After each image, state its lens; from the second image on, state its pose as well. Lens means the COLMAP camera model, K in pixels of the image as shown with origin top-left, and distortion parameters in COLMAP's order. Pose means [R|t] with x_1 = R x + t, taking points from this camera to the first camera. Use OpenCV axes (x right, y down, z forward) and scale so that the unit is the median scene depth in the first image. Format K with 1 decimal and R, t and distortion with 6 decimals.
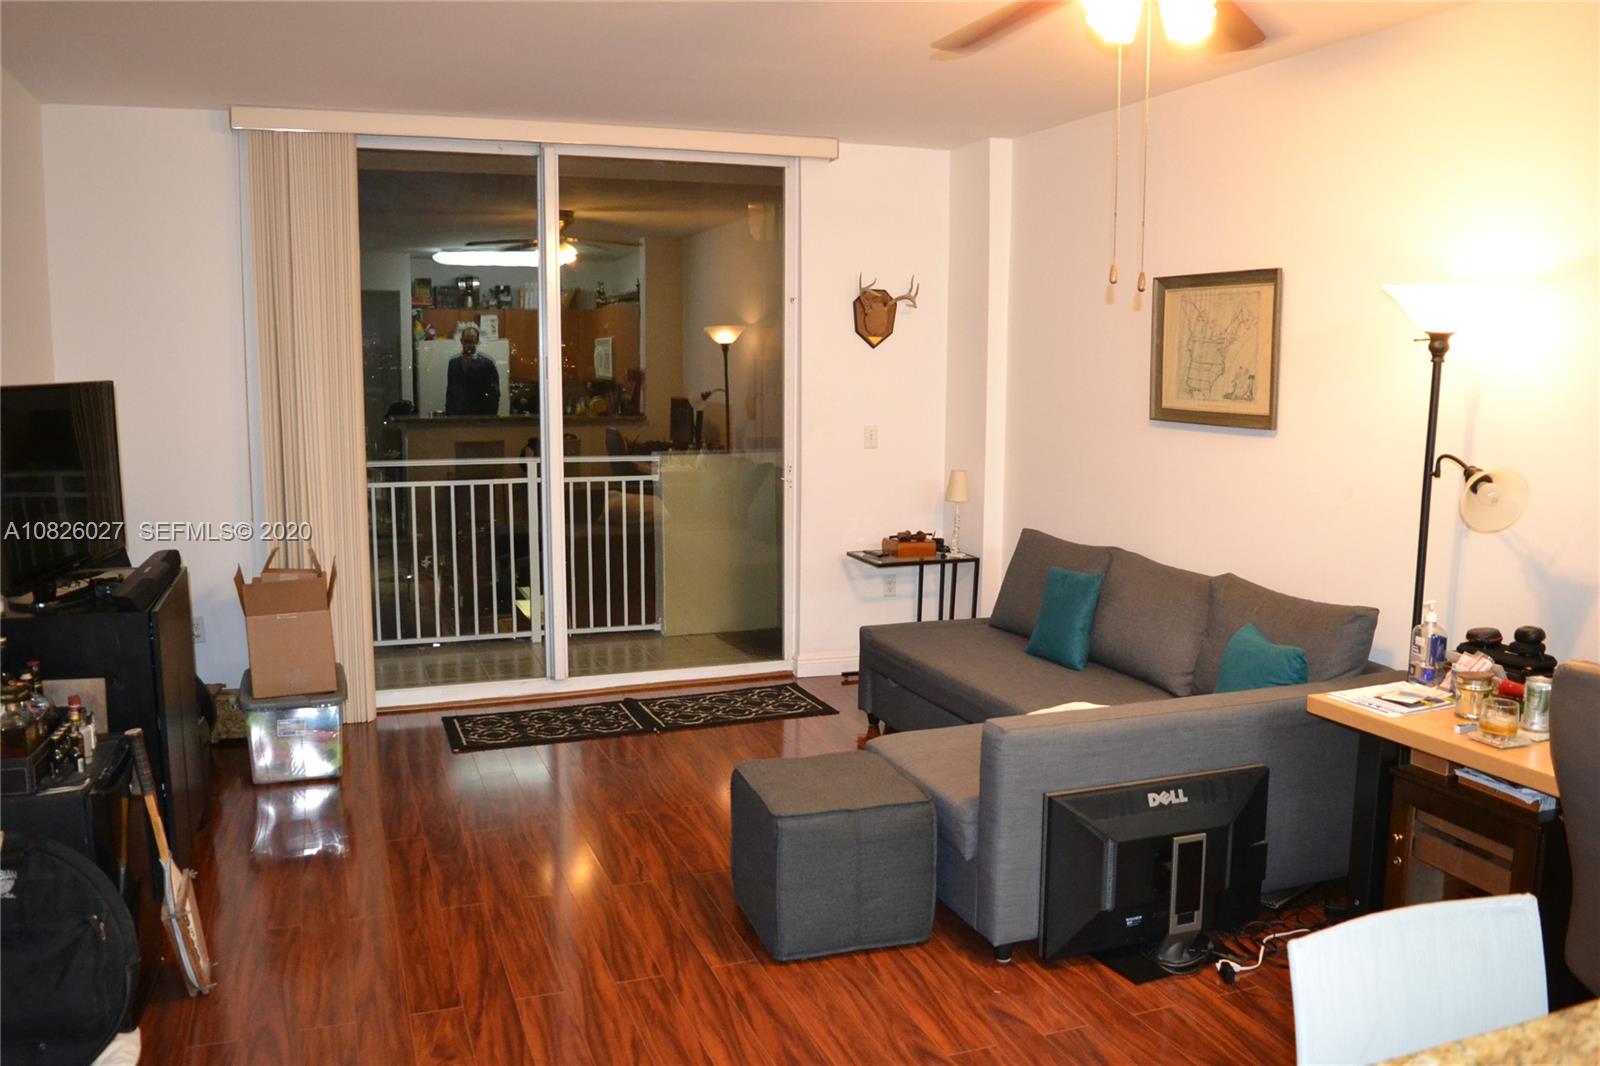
lens RADIAL K [[1285.5, 0, 786.7], [0, 1285.5, 531.0], [0, 0, 1]] dist [-0.093185, 0.025312]
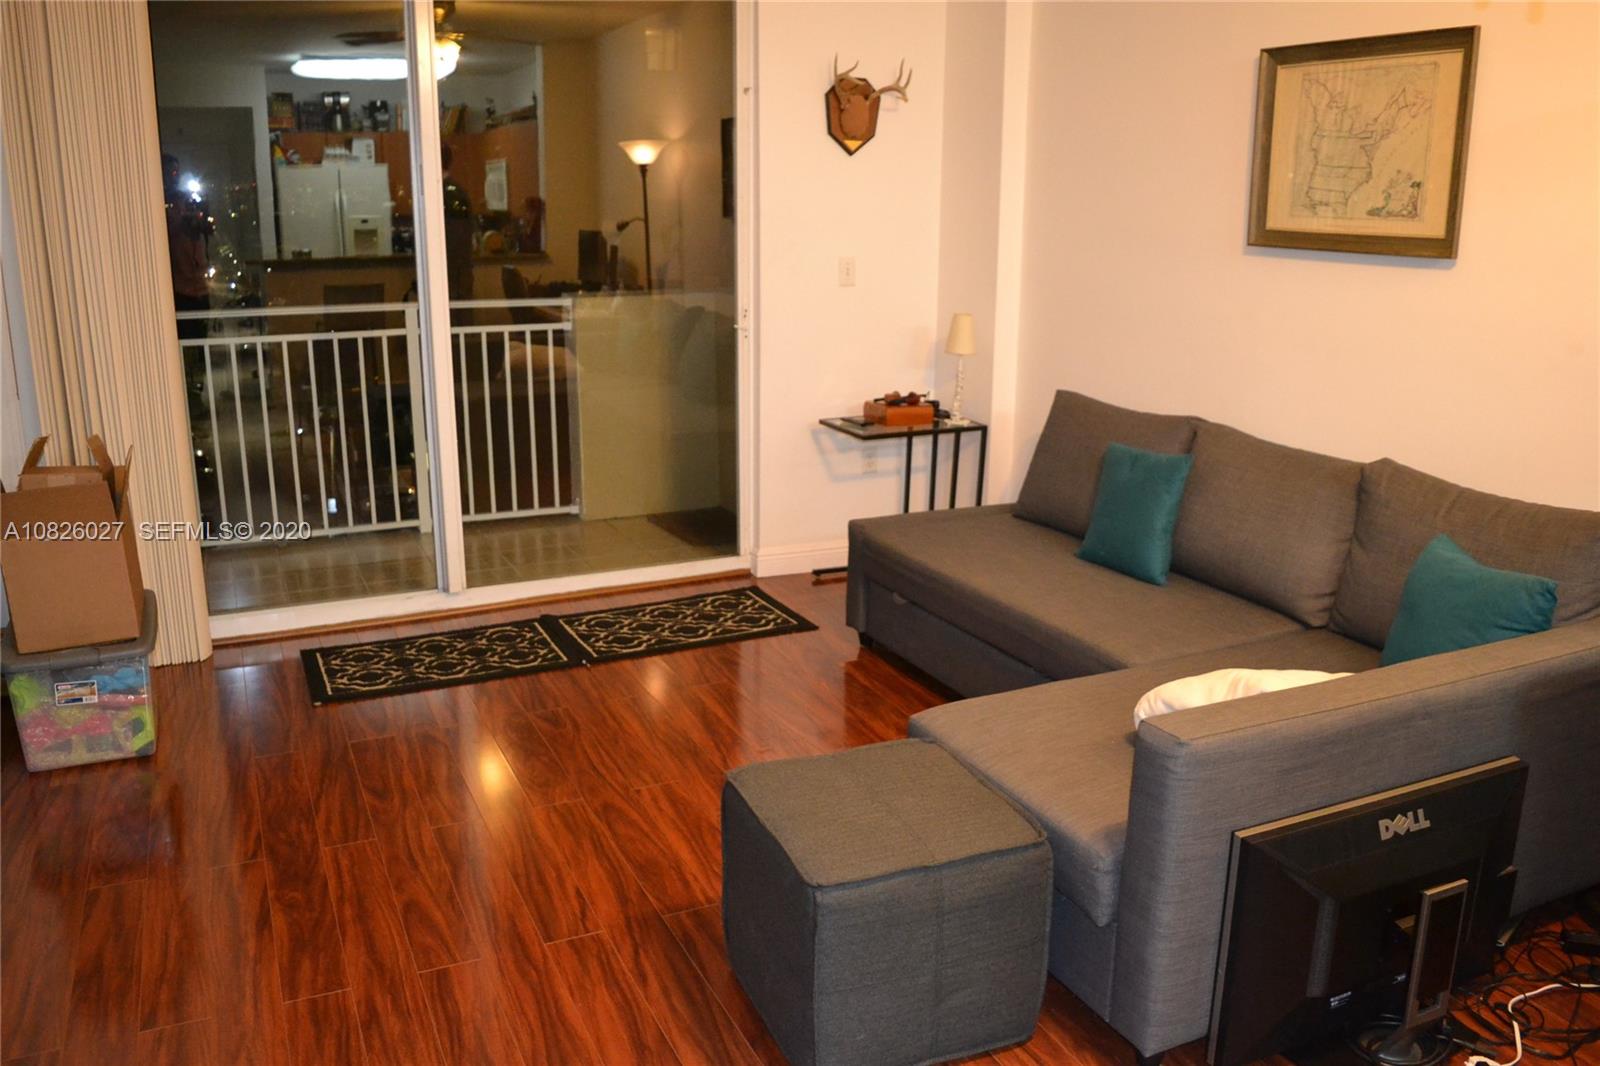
lens RADIAL K [[1285.5, 0, 786.7], [0, 1285.5, 531.0], [0, 0, 1]] dist [-0.093185, 0.025312]
pose [[0.996974, -0.020004, 0.075123, -0.039537], [0.010781, 0.992566, 0.121232, -0.013522], [-0.076990, -0.120055, 0.989777, 0.254034]]
